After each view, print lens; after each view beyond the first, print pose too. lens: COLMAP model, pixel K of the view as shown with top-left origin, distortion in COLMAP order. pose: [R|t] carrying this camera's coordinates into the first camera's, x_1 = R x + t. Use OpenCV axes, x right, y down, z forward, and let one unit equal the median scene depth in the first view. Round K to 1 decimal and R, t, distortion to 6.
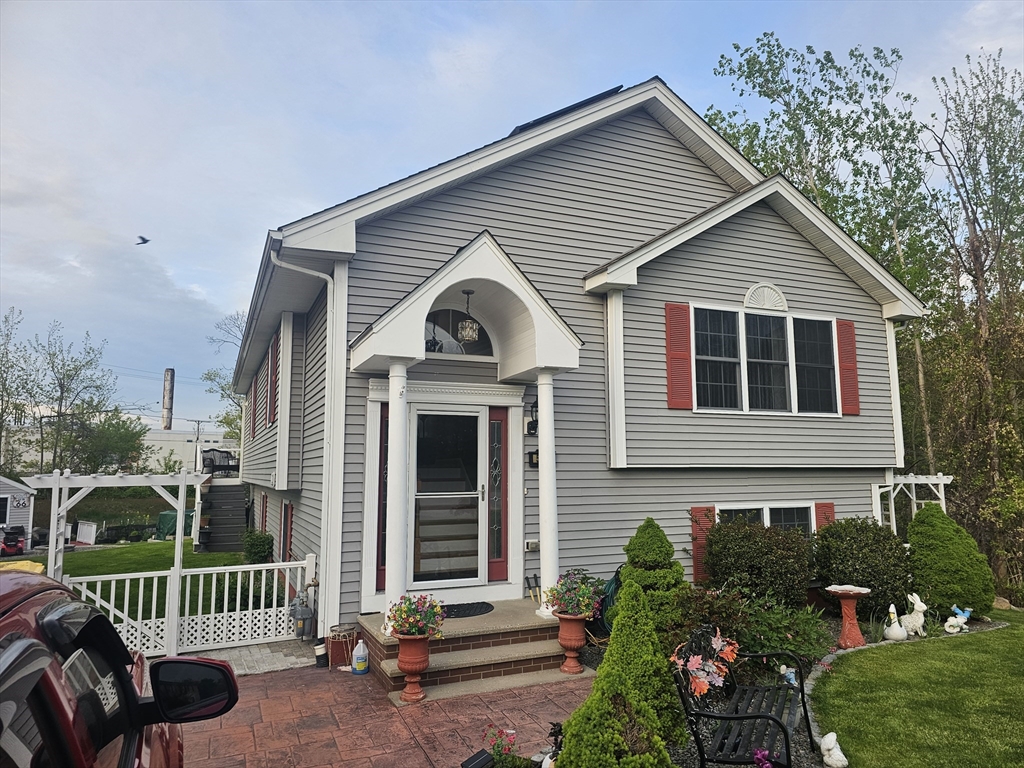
lens RADIAL K [[685.0, 0, 521.8], [0, 685.0, 375.2], [0, 0, 1]] dist [0.026633, -0.015418]
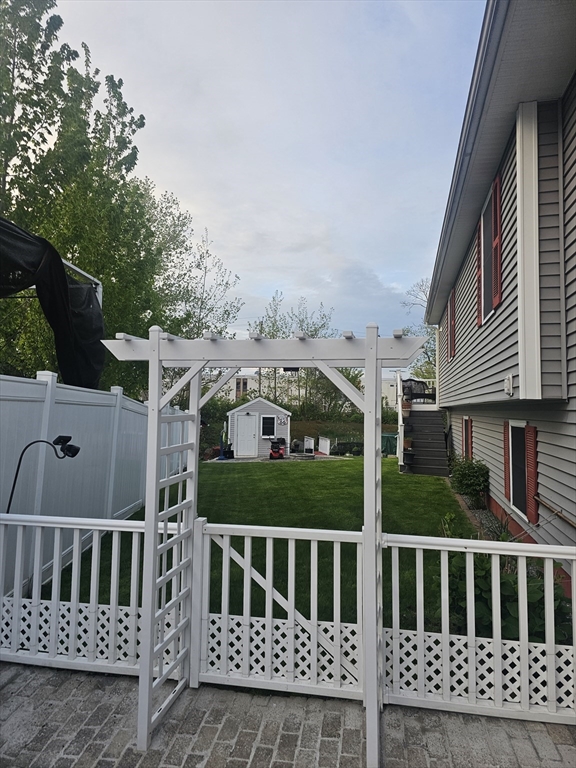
lens RADIAL K [[513.7, 0, 285.8], [0, 513.7, 376.3], [0, 0, 1]] dist [0.026633, -0.015418]
pose [[0.794872, -0.015556, -0.606577, -0.310823], [0.058756, 0.996947, 0.051429, 0.140047], [0.603925, -0.076519, 0.793359, 0.651523]]
